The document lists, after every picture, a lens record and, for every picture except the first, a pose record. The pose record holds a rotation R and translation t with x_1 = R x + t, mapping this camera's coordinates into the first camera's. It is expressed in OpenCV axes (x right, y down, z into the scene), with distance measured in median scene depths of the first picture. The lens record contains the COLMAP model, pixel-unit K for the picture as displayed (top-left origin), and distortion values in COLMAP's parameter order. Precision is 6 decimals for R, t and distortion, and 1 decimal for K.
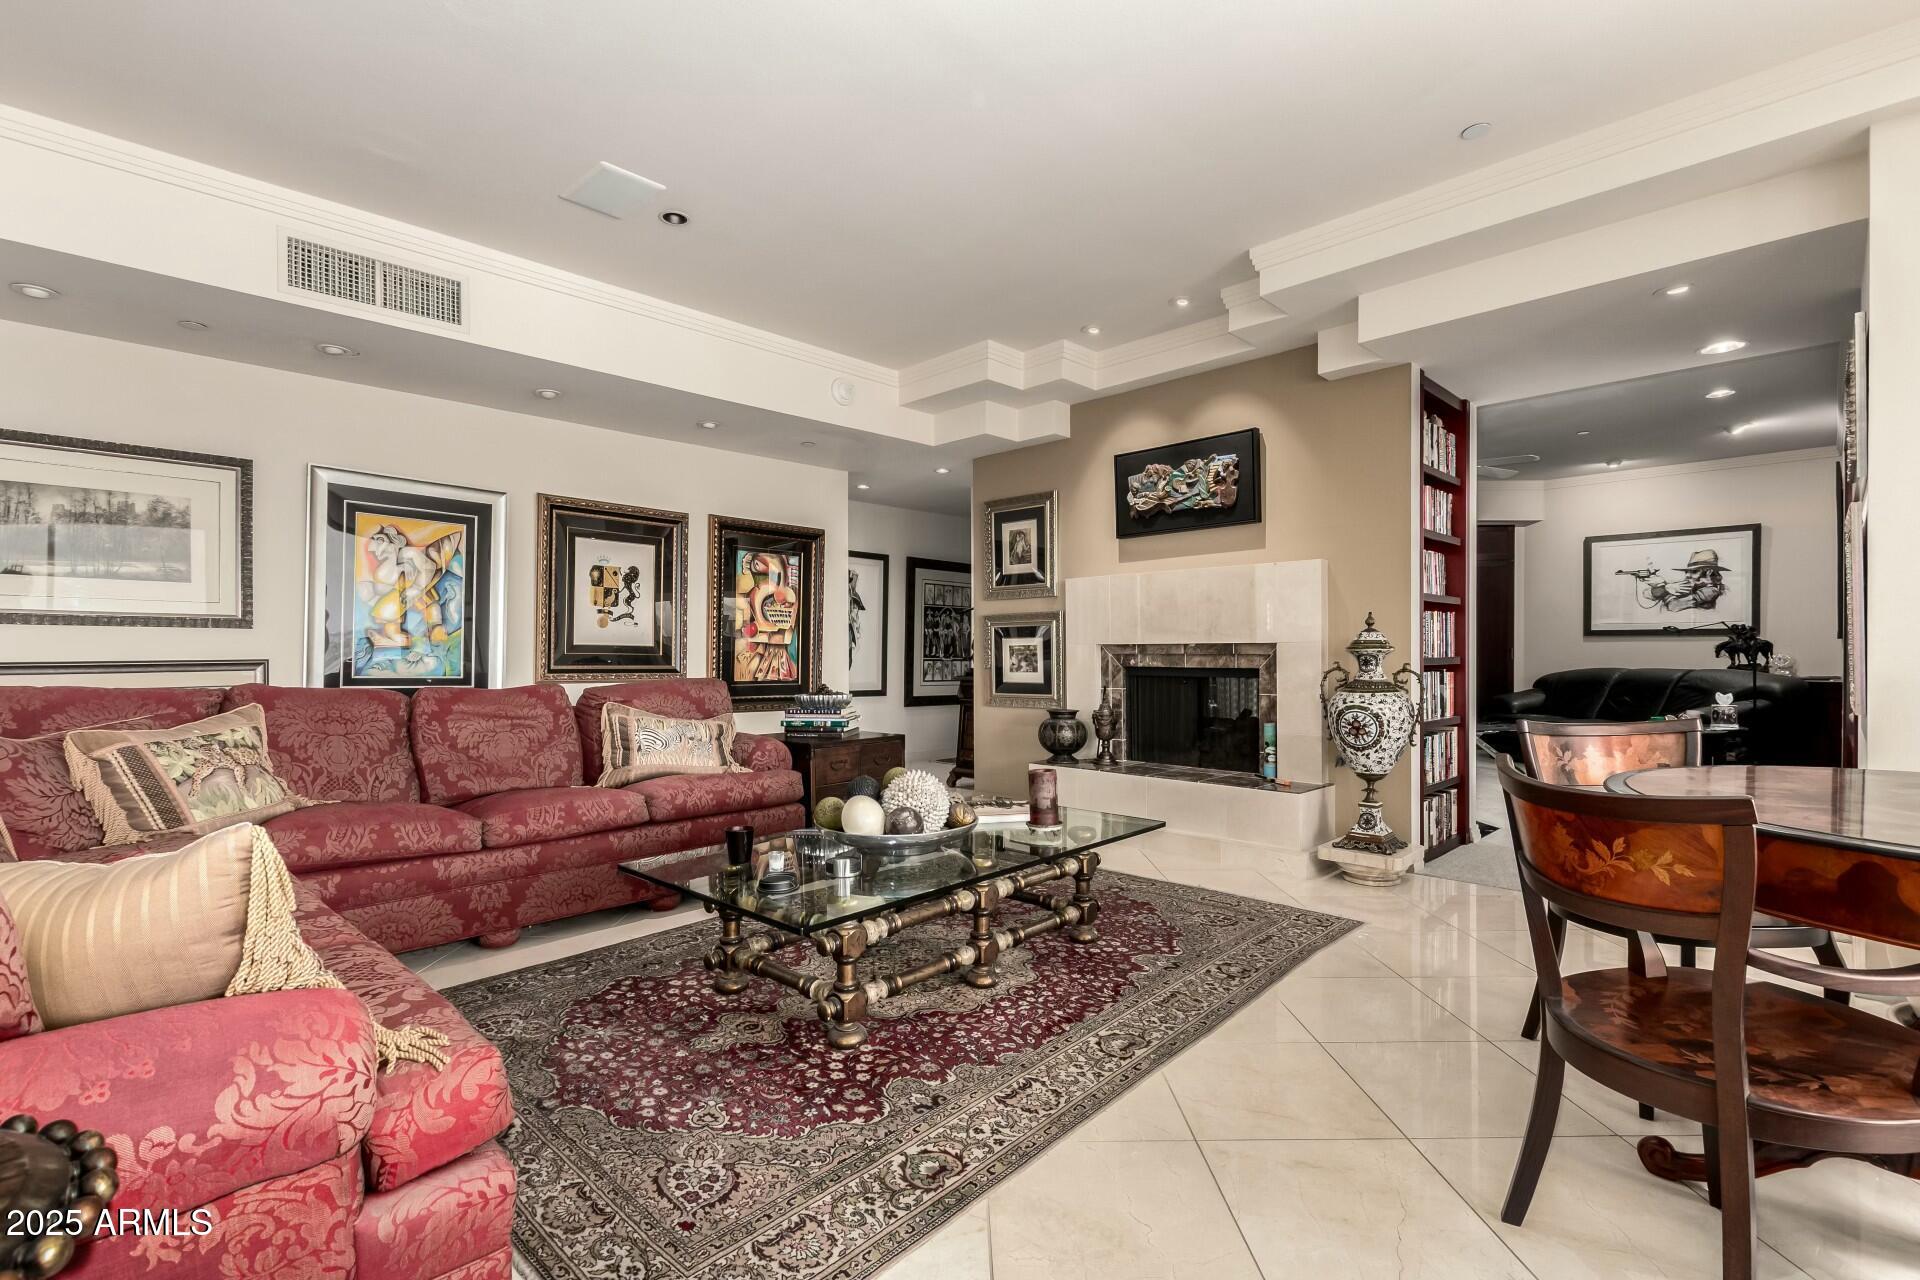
lens RADIAL K [[877.9, 0, 959.4], [0, 877.9, 657.0], [0, 0, 1]] dist [0.003556, 0.000127]
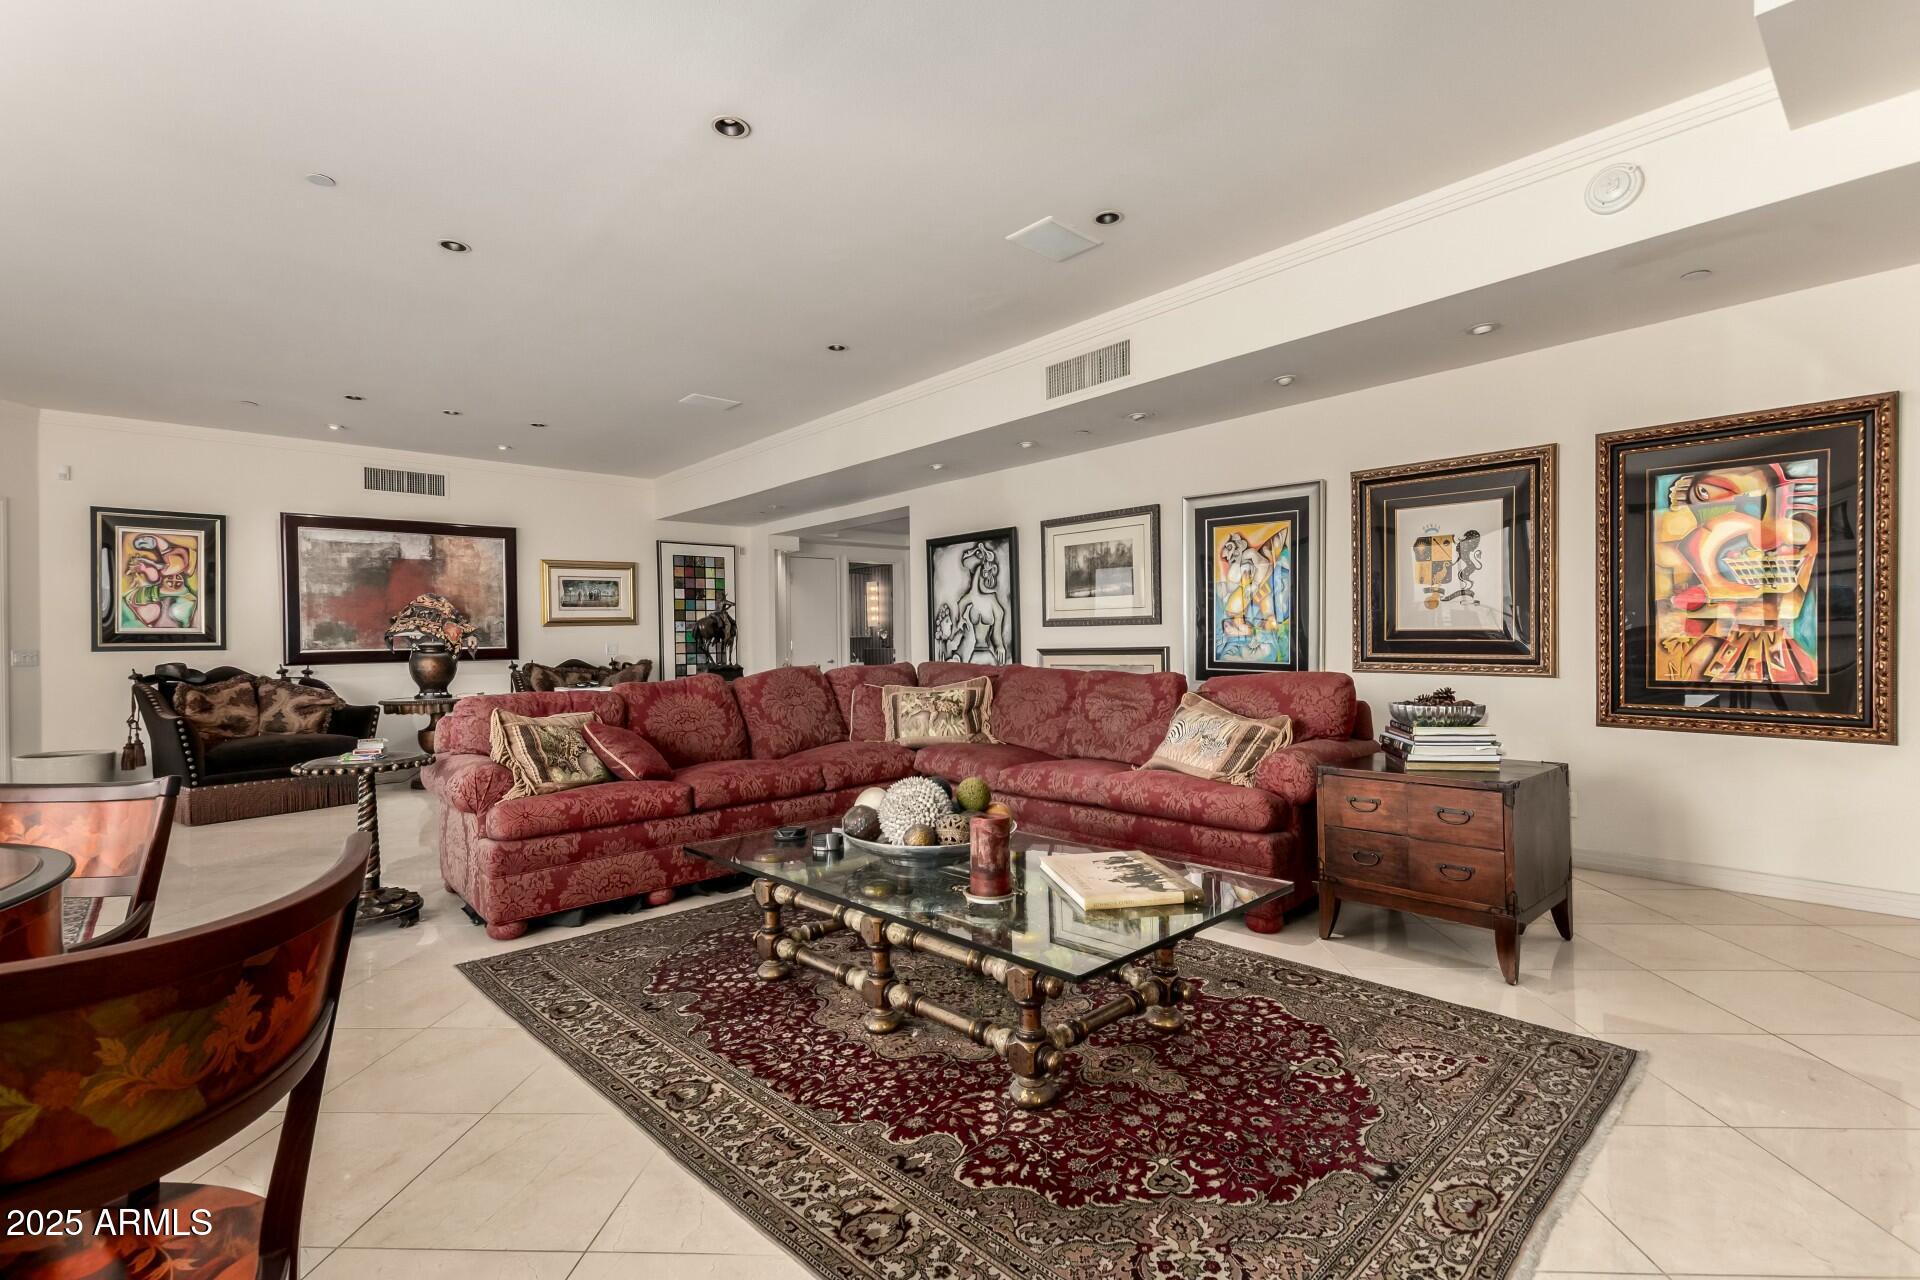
lens RADIAL K [[879.7, 0, 955.1], [0, 879.7, 640.5], [0, 0, 1]] dist [0.004894, 0.000664]
pose [[-0.065359, 0.000471, -0.997862, 0.699051], [0.009665, 0.999953, -0.000161, -0.011314], [0.997815, -0.009655, -0.065361, 0.881548]]
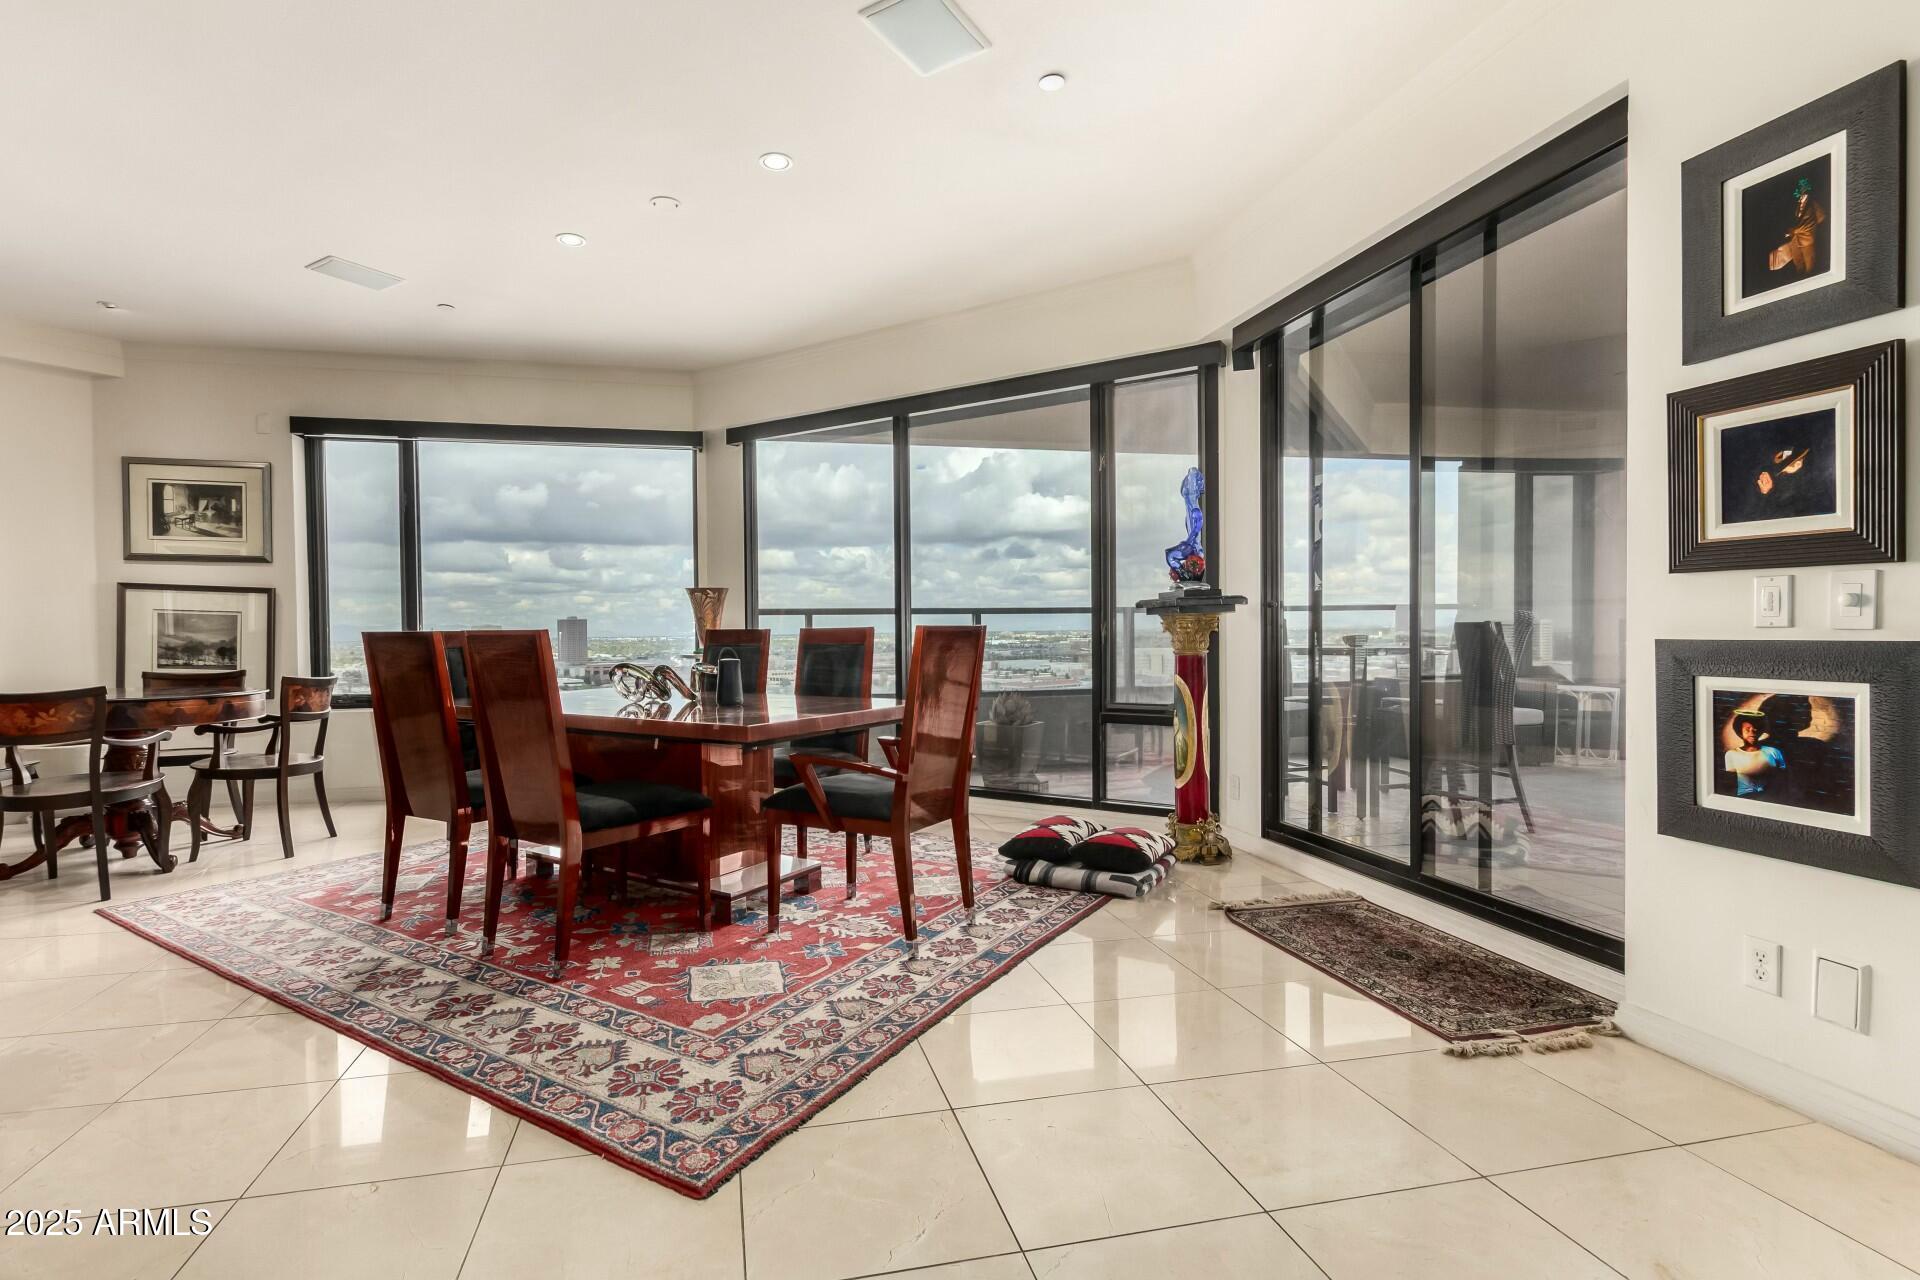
lens RADIAL K [[879.7, 0, 955.1], [0, 879.7, 640.5], [0, 0, 1]] dist [0.004894, 0.000664]
pose [[-0.217154, -0.009898, 0.976087, -0.878977], [0.020782, 0.999675, 0.014761, 0.007487], [-0.975916, 0.023491, -0.216877, -0.384830]]
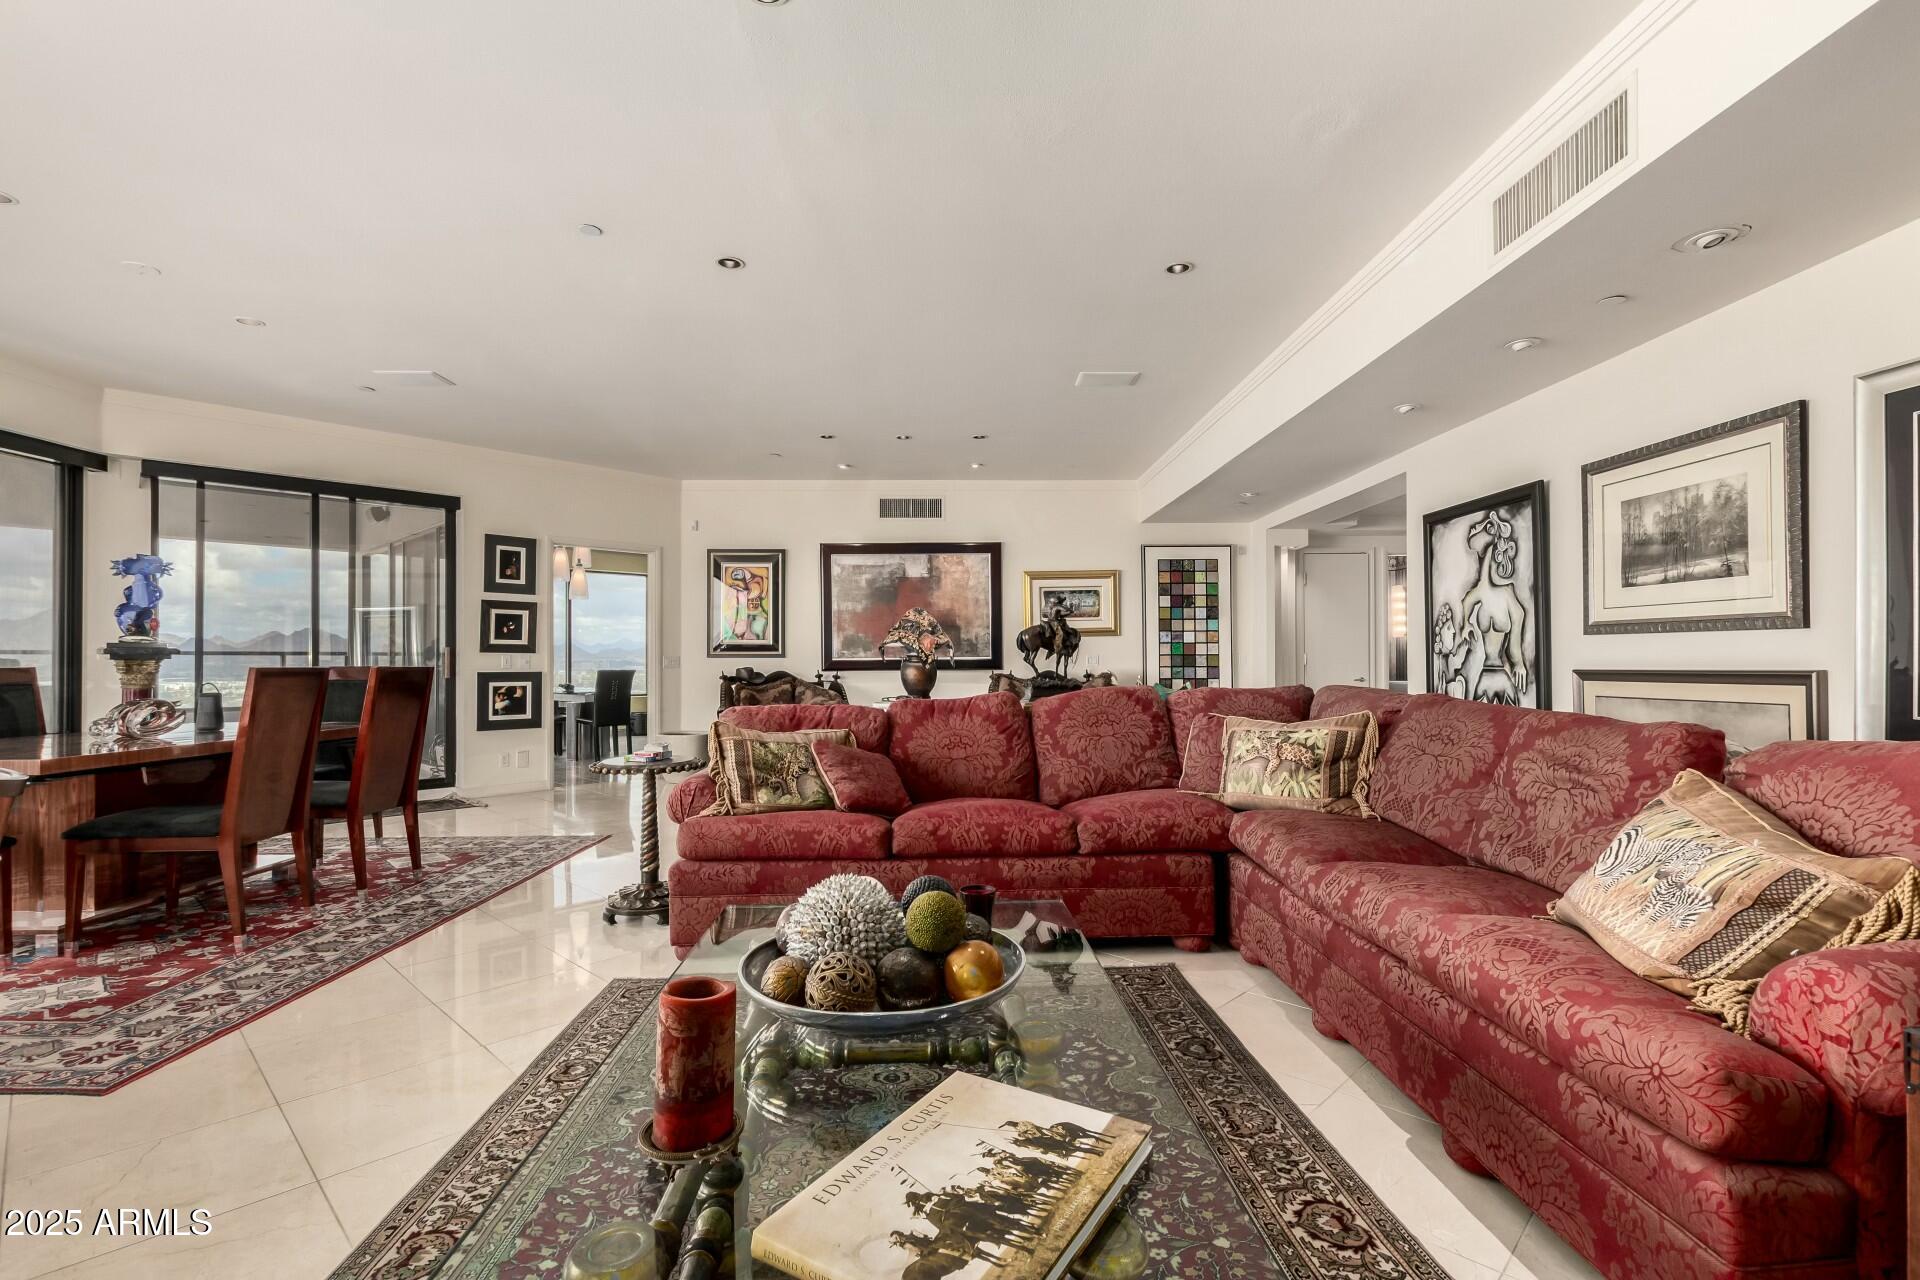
lens RADIAL K [[873.9, 0, 957.1], [0, 873.9, 653.2], [0, 0, 1]] dist [0.002047, -0.000334]
pose [[-0.702178, -0.001311, -0.712001, 0.245978], [0.000568, 0.999997, -0.002401, -0.011839], [0.712002, -0.002090, -0.702175, 1.161397]]
